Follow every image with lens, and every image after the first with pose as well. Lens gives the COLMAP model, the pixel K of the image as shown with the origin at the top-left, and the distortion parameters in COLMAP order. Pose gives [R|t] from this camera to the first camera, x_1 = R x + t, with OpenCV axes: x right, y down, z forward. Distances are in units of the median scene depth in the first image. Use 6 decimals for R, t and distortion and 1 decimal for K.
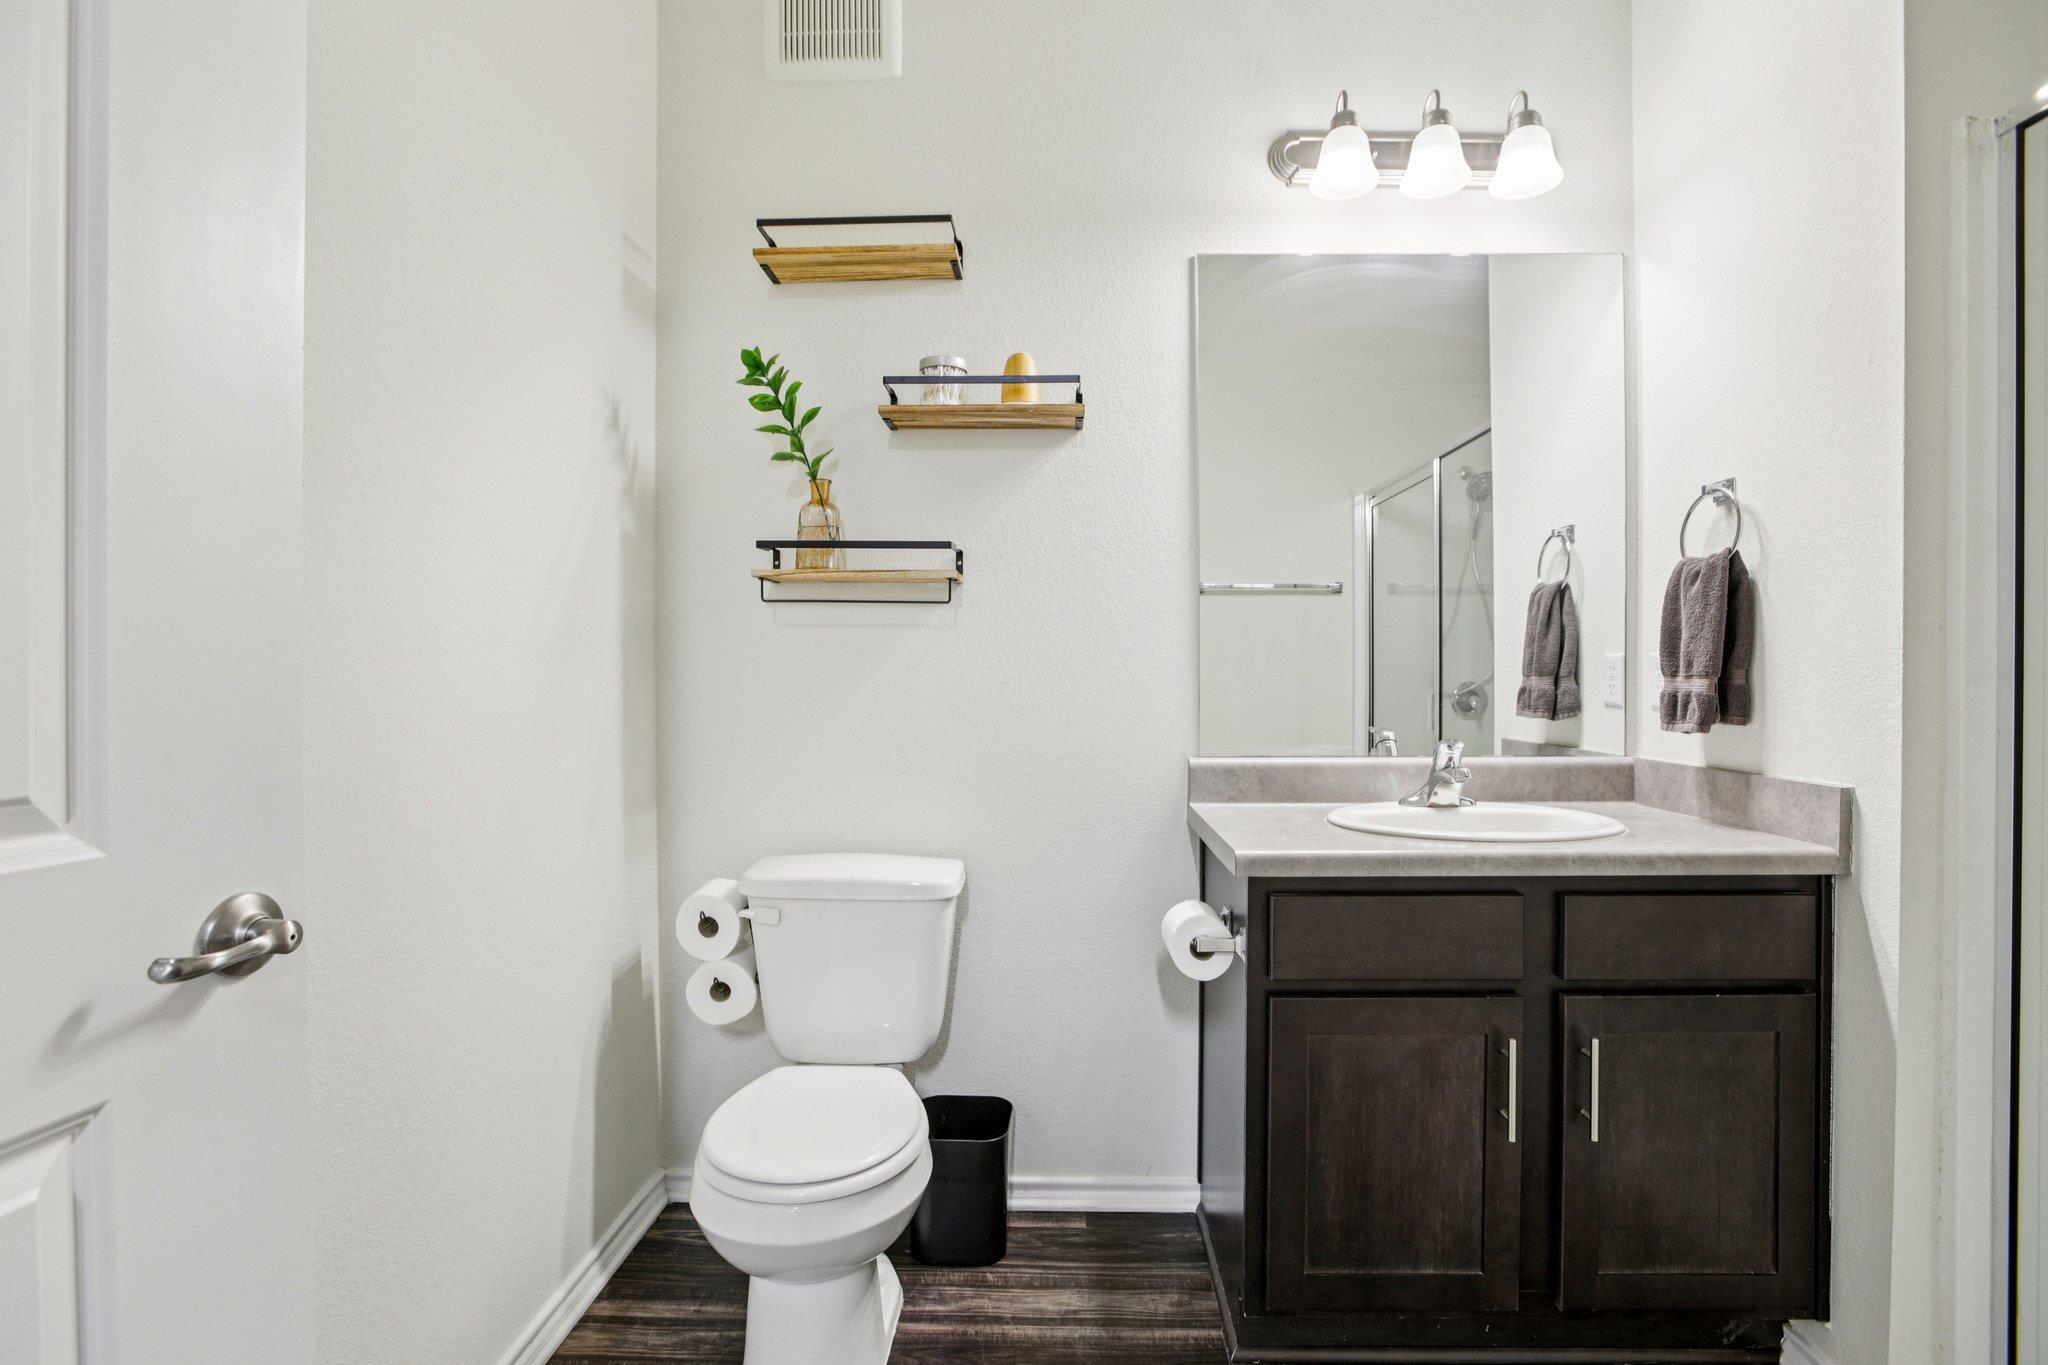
lens RADIAL K [[973.7, 0, 1022.2], [0, 973.7, 670.9], [0, 0, 1]] dist [-0.055909, 0.027594]
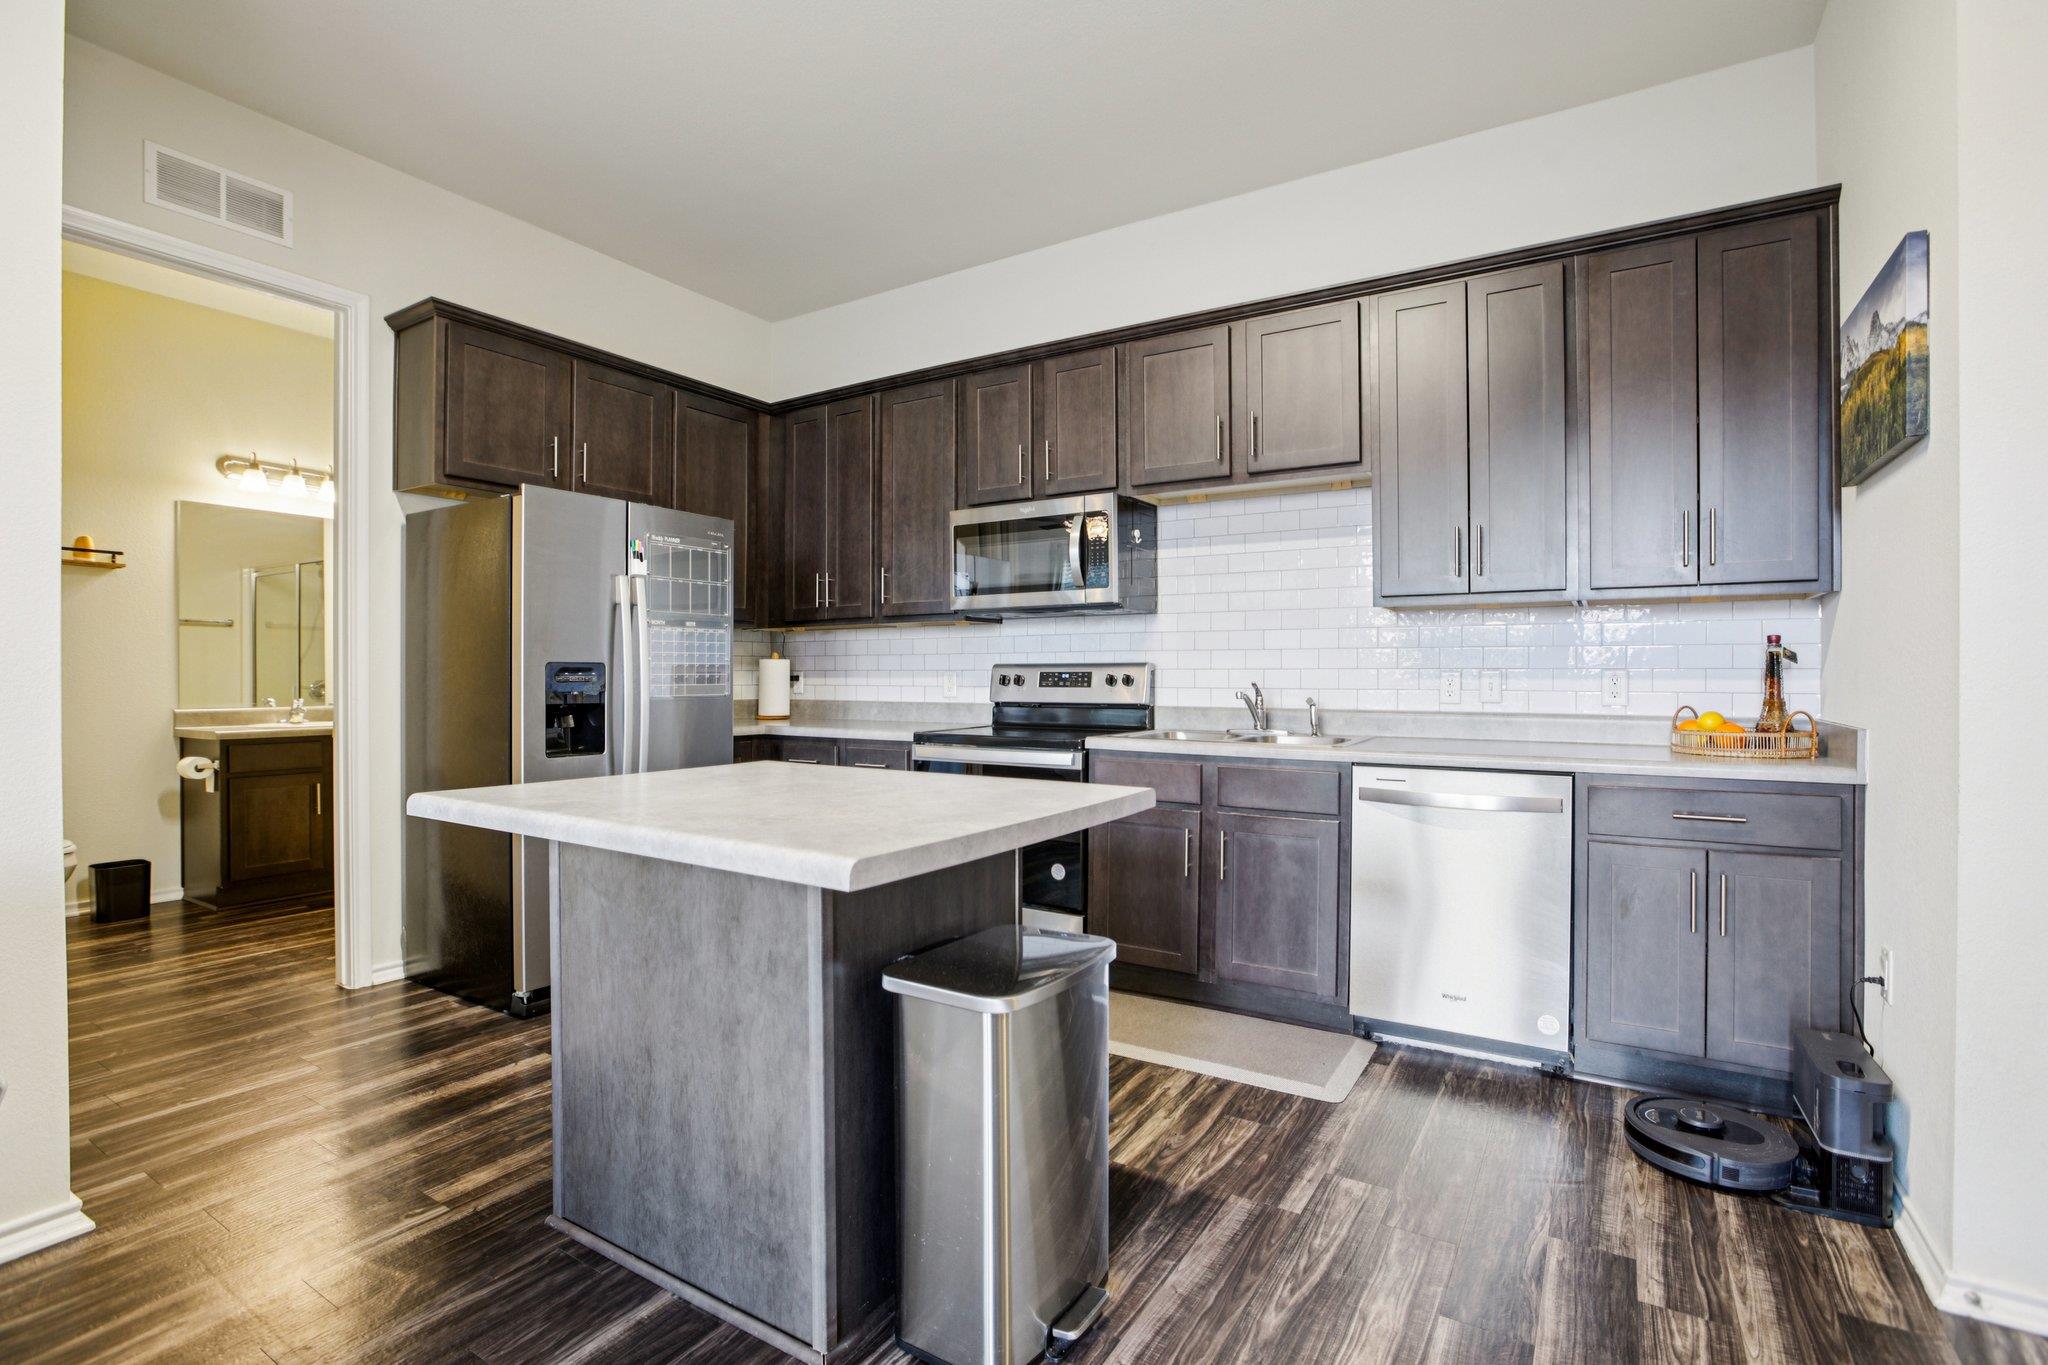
lens RADIAL K [[963.0, 0, 1018.5], [0, 963.0, 679.8], [0, 0, 1]] dist [-0.058844, 0.027290]
pose [[0.499849, 0.000661, 0.866112, -0.854993], [-0.004255, 0.999990, 0.001692, 0.002784], [-0.866102, -0.004531, 0.499847, -2.145655]]
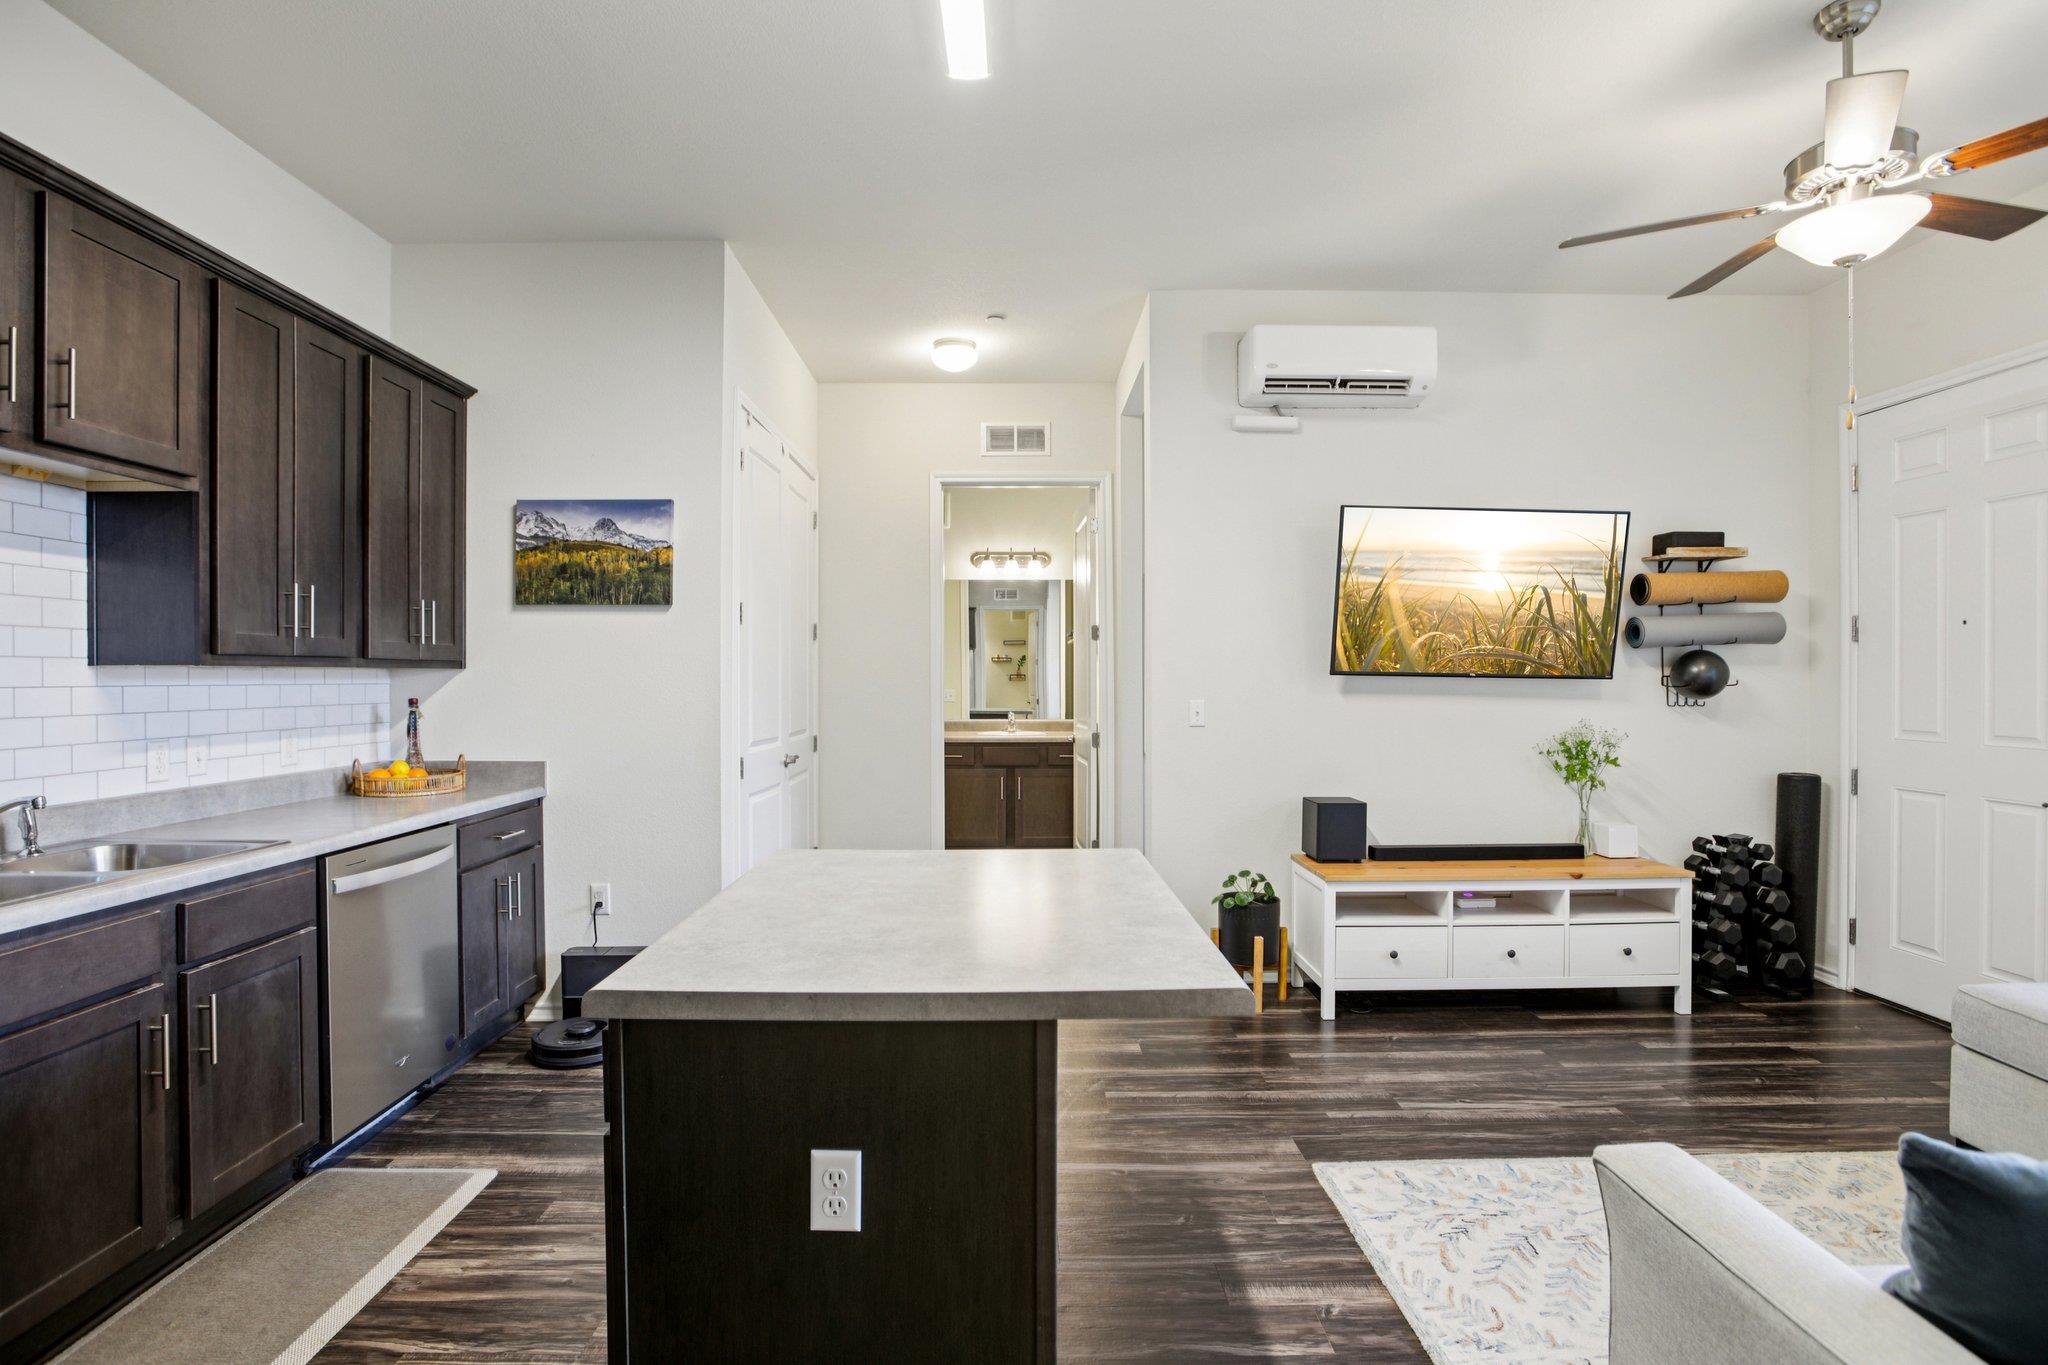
lens RADIAL K [[963.0, 0, 1018.5], [0, 963.0, 679.8], [0, 0, 1]] dist [-0.058844, 0.027290]
pose [[-0.999002, 0.005354, -0.044348, -0.156441], [0.005238, 0.999983, 0.002723, -0.104675], [0.044362, 0.002488, -0.999012, -0.484545]]
